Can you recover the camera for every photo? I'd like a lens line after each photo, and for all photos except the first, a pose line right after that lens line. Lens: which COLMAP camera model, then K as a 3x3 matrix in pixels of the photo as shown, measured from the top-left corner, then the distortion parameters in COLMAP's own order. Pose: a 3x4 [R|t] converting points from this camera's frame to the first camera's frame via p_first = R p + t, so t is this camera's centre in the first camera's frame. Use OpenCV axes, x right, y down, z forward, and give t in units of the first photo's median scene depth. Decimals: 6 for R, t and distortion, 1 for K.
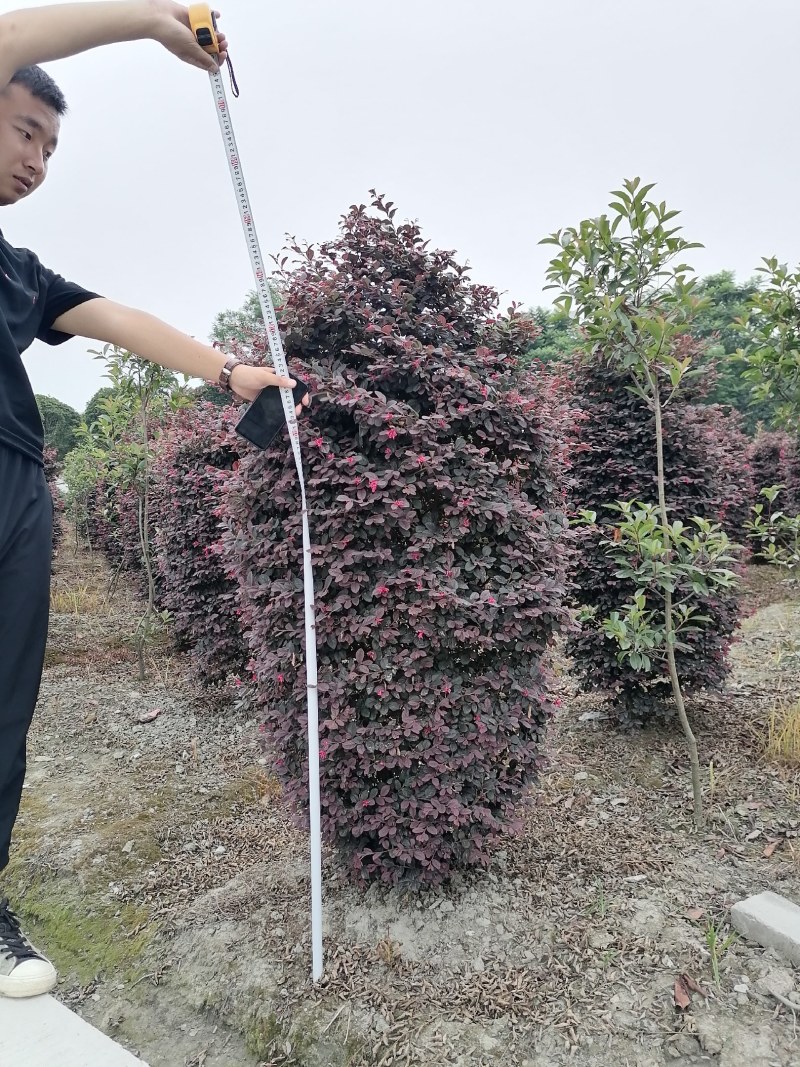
lens RADIAL K [[826.0, 0, 420.5], [0, 826.0, 546.7], [0, 0, 1]] dist [0.082578, -0.091319]
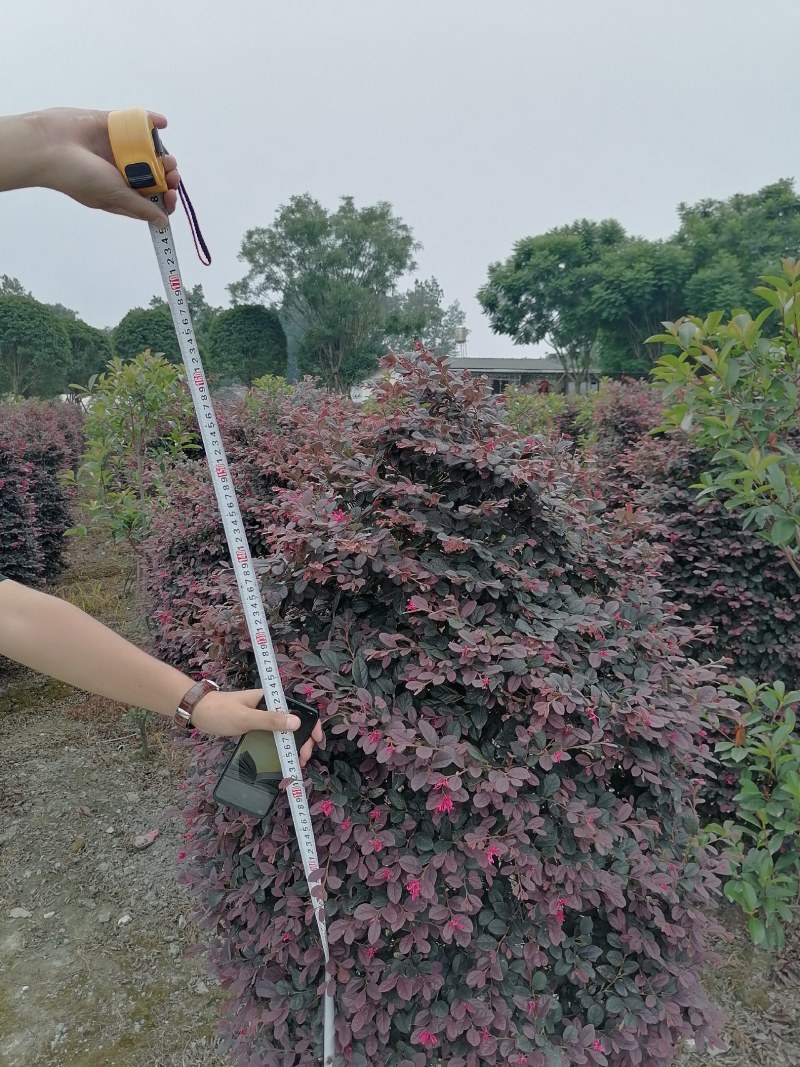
lens RADIAL K [[817.4, 0, 411.4], [0, 817.4, 530.0], [0, 0, 1]] dist [0.017840, -0.011931]
pose [[0.998710, 0.021288, -0.046089, -0.032003], [-0.016376, 0.994395, 0.104449, -0.308260], [0.048054, -0.103560, 0.993462, 0.317575]]
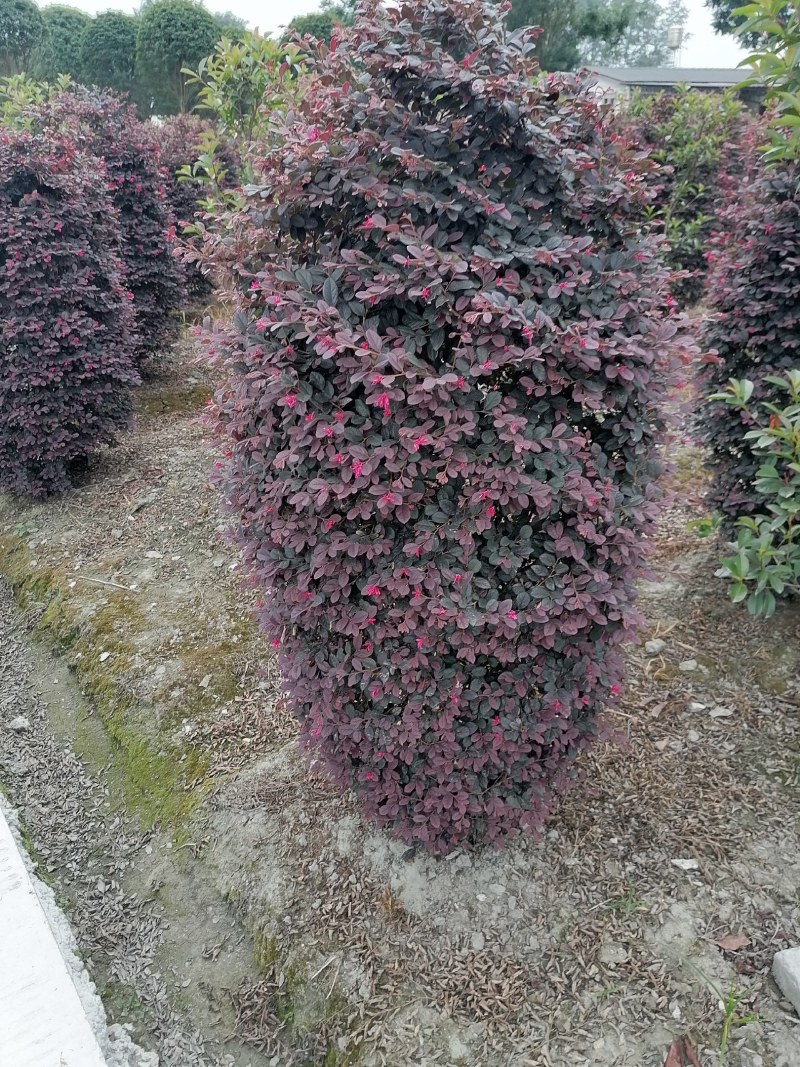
lens RADIAL K [[826.0, 0, 420.5], [0, 826.0, 546.7], [0, 0, 1]] dist [0.082578, -0.091319]
pose [[0.965777, 0.125636, -0.226915, 0.132780], [-0.025983, 0.917319, 0.397305, -0.232514], [0.258069, -0.377812, 0.889190, 0.245396]]
